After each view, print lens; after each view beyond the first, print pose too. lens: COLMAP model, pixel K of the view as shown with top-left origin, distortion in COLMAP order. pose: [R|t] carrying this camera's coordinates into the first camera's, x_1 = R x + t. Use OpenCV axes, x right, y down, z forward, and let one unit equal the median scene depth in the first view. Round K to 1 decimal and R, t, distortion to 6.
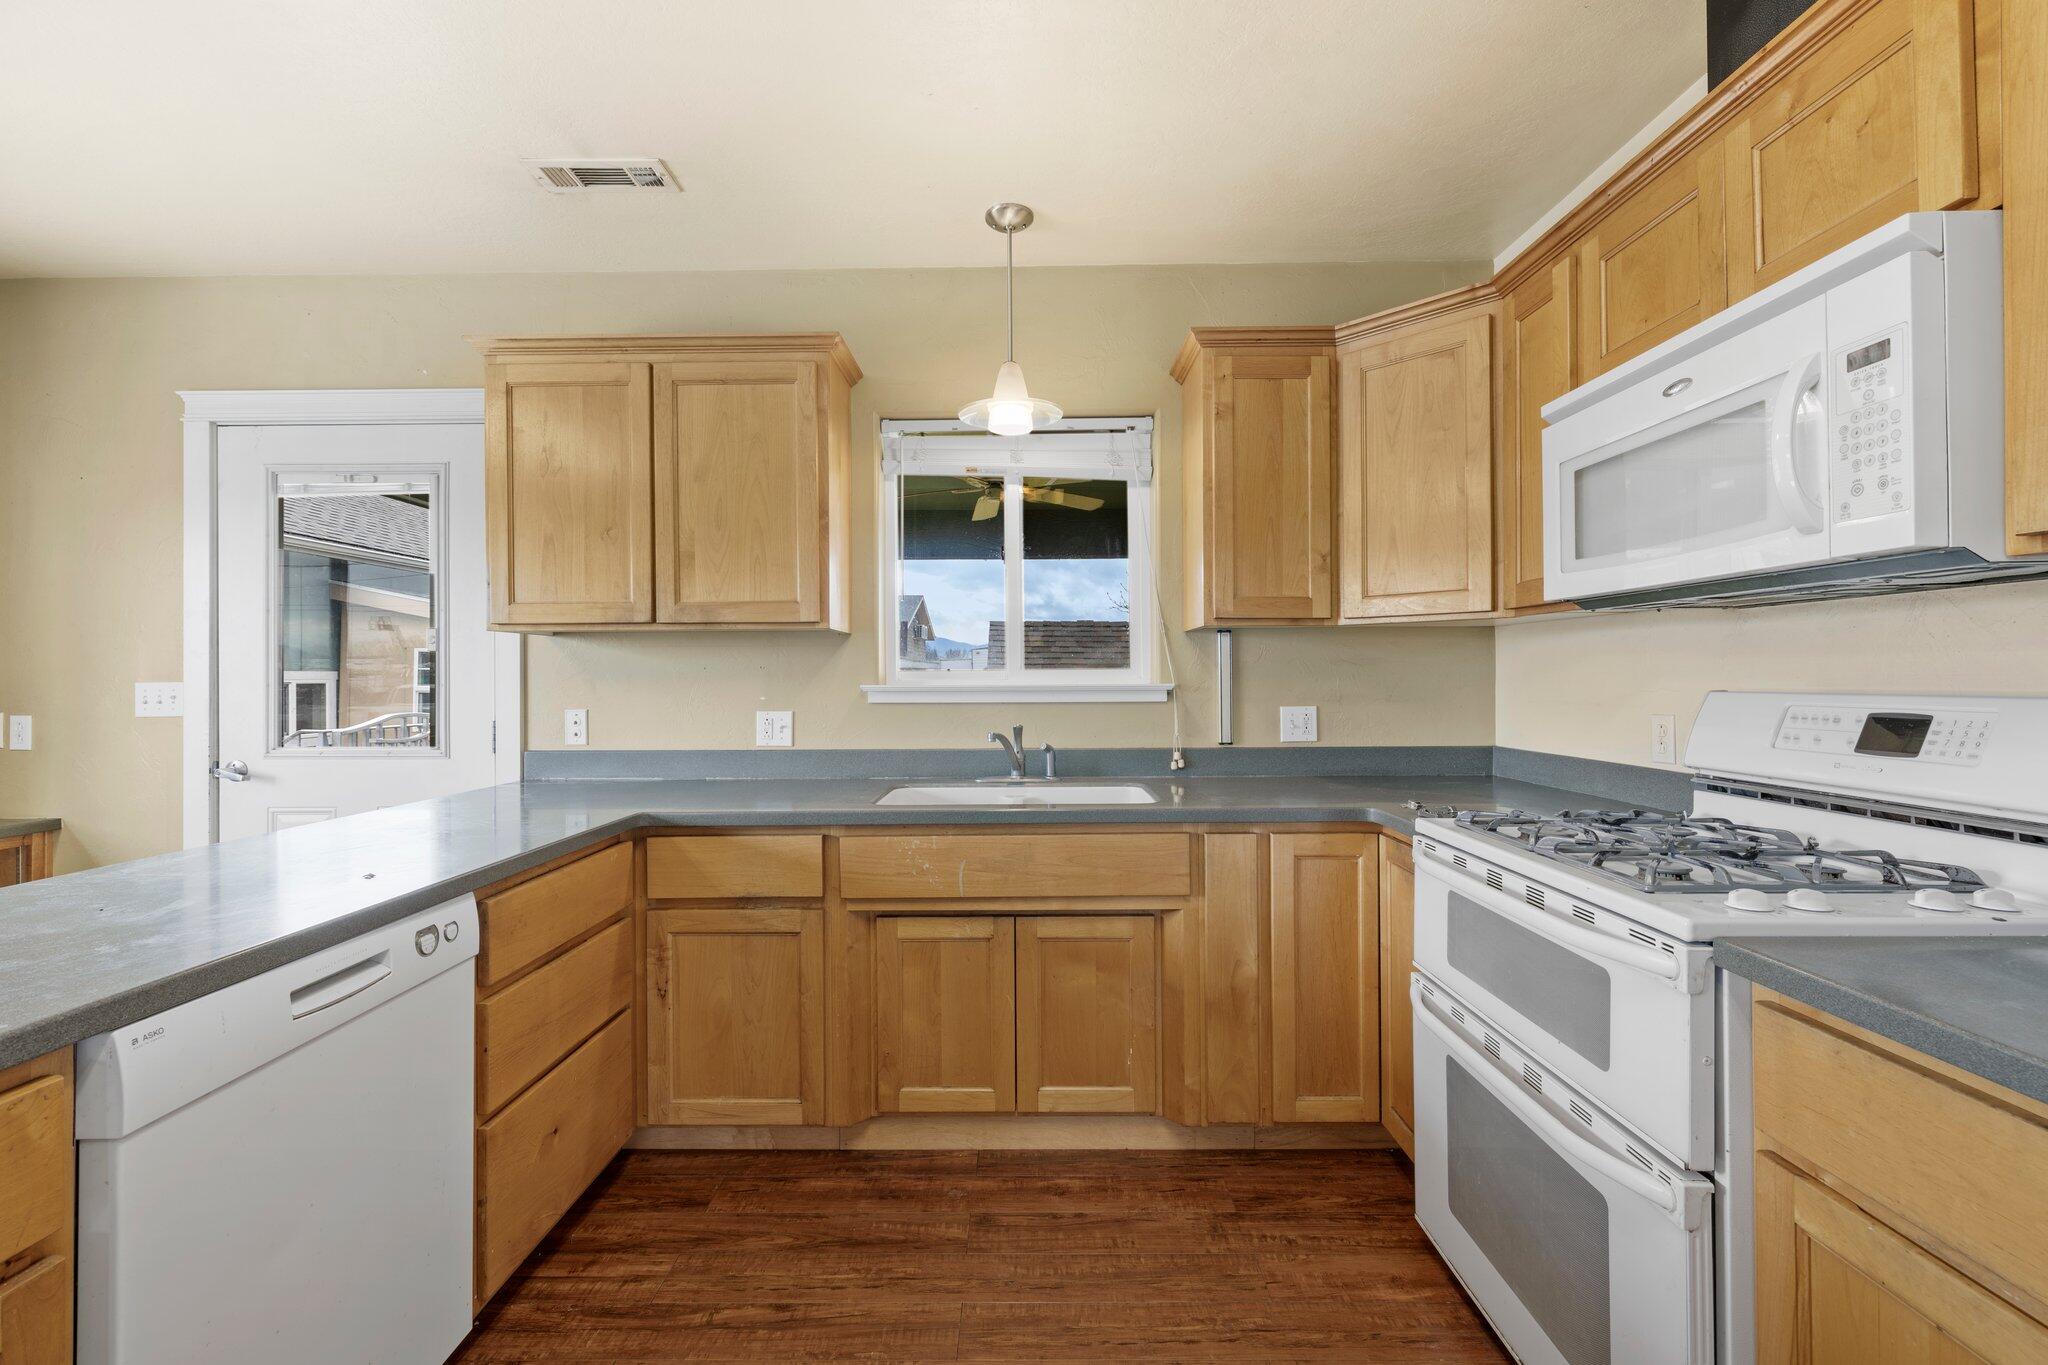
lens RADIAL K [[854.9, 0, 1020.6], [0, 854.9, 674.5], [0, 0, 1]] dist [0.001495, 0.000247]
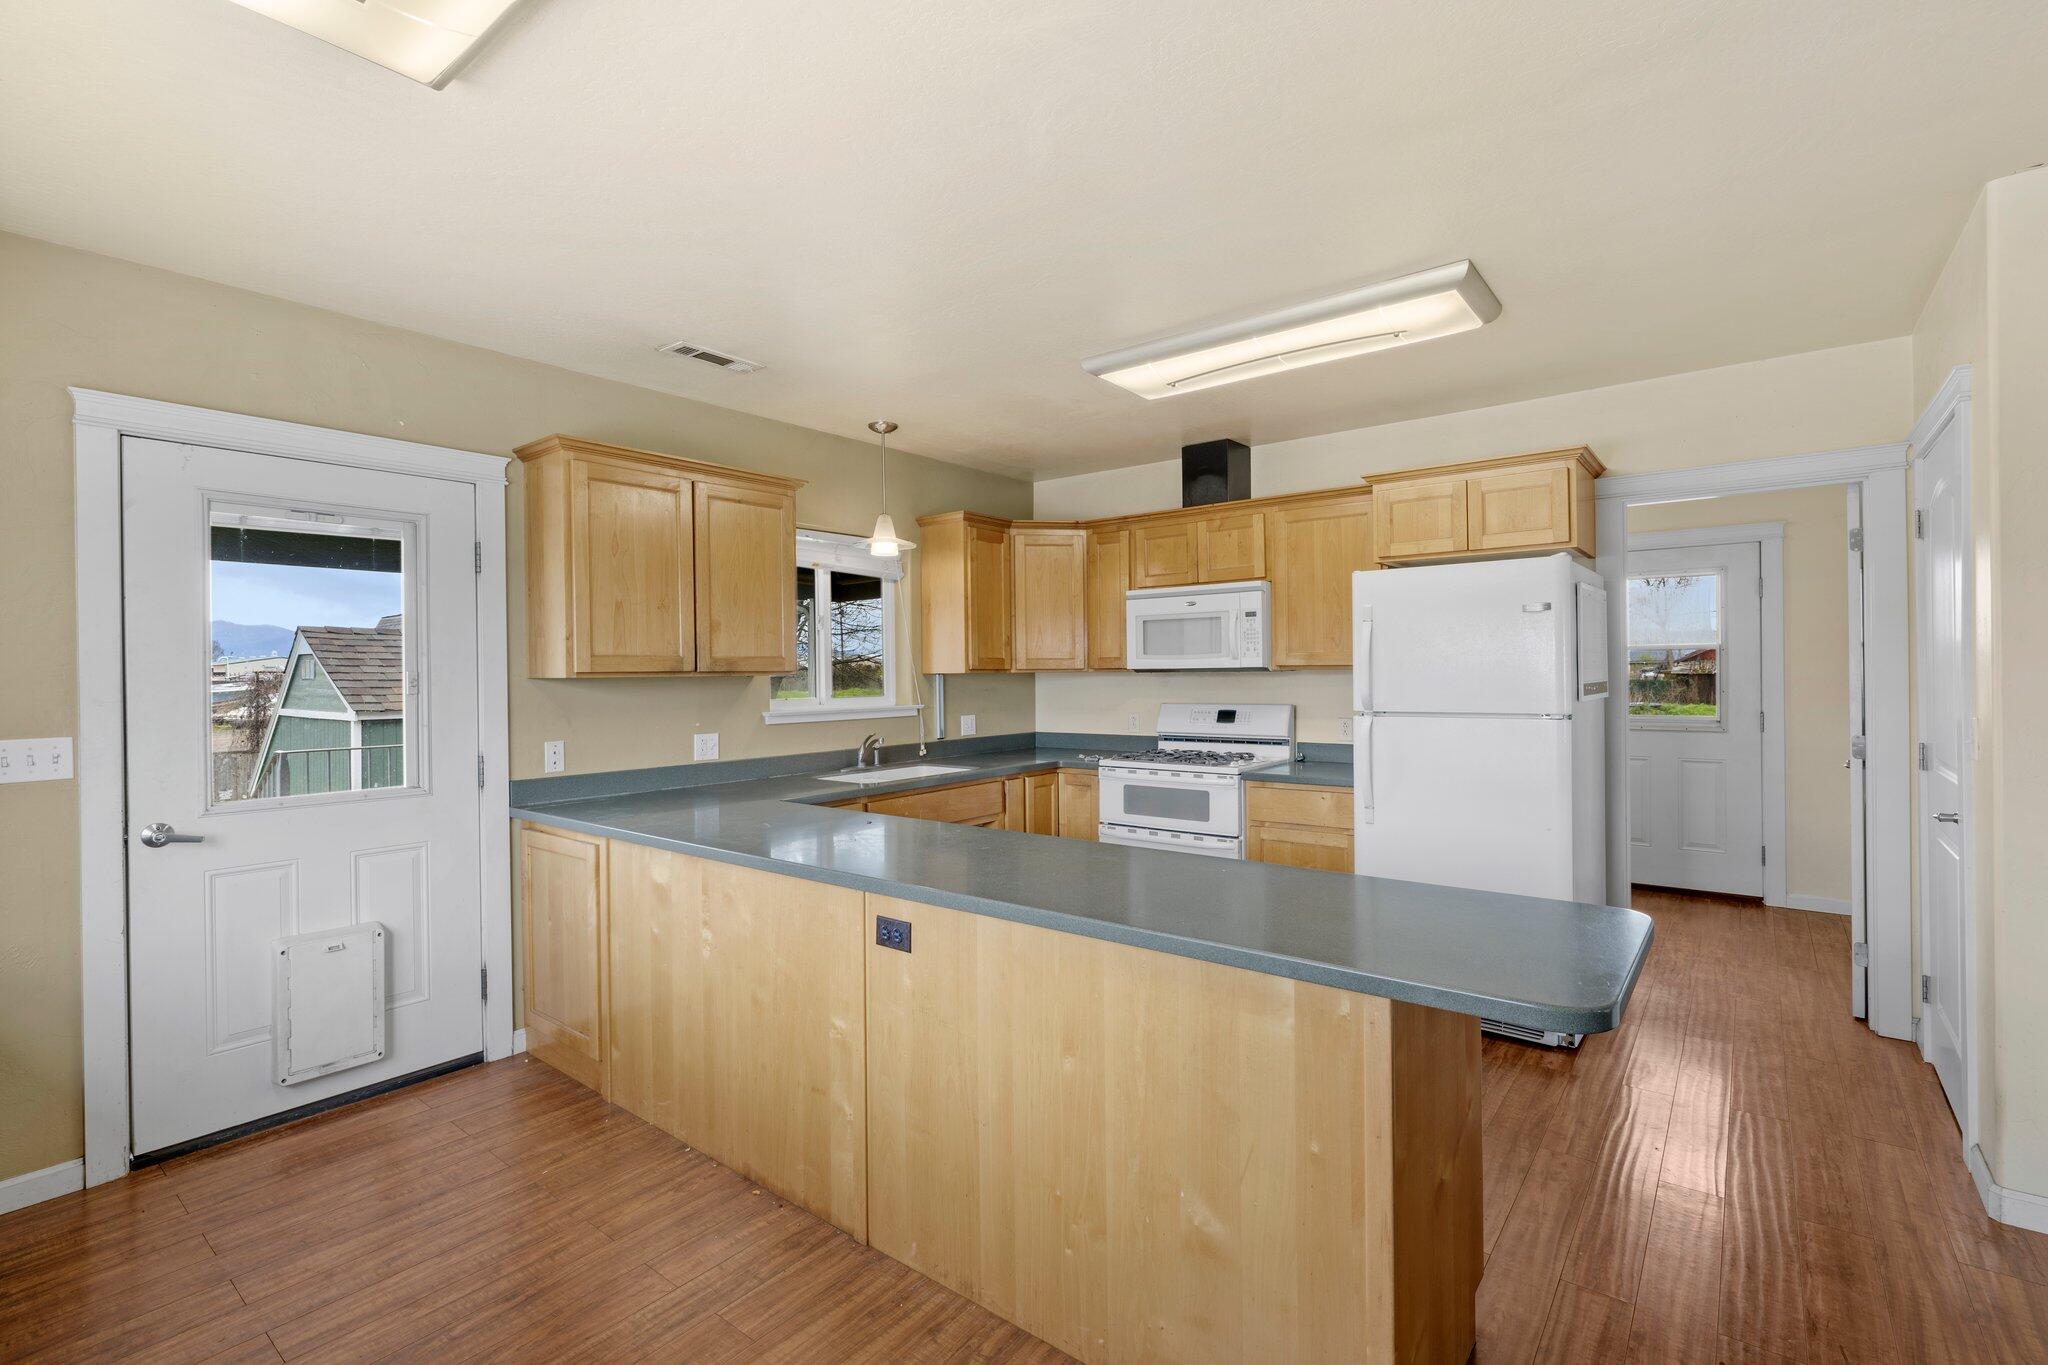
lens RADIAL K [[927.8, 0, 1019.2], [0, 927.8, 675.4], [0, 0, 1]] dist [-0.001524, -0.000081]
pose [[0.615702, -0.003842, 0.787970, -1.313327], [0.005934, 0.999982, 0.000239, -0.053447], [-0.787957, 0.004529, 0.615714, -0.321149]]
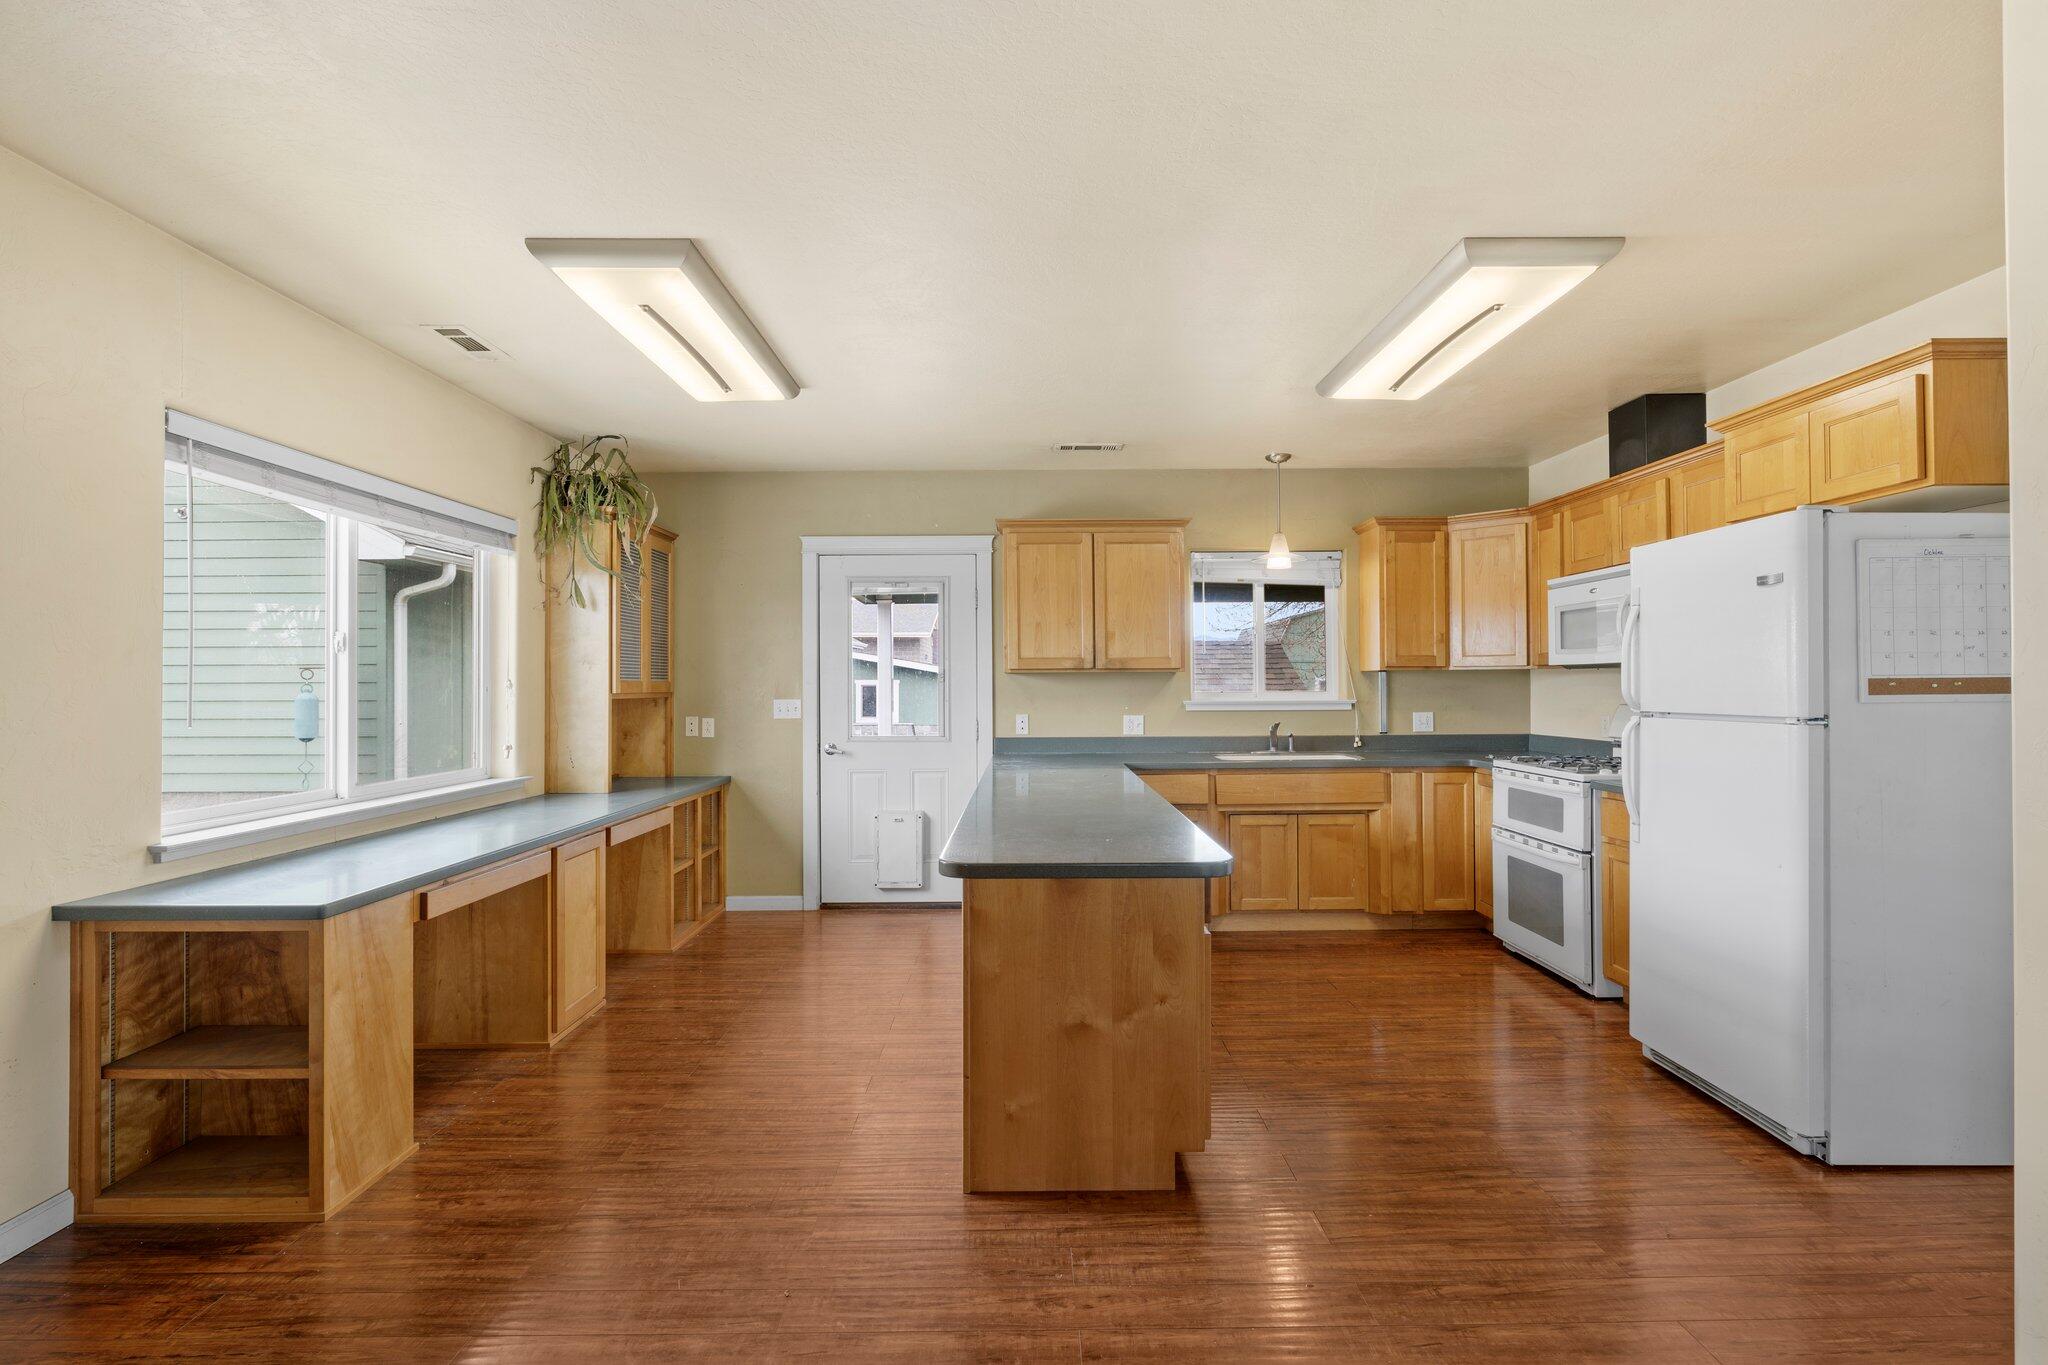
lens RADIAL K [[959.6, 0, 1033.6], [0, 959.6, 679.6], [0, 0, 1]] dist [-0.000324, -0.000014]
pose [[0.999832, -0.000378, 0.018318, -0.623076], [0.000426, 0.999997, -0.002597, -0.031369], [-0.018317, 0.002605, 0.999829, -1.180081]]
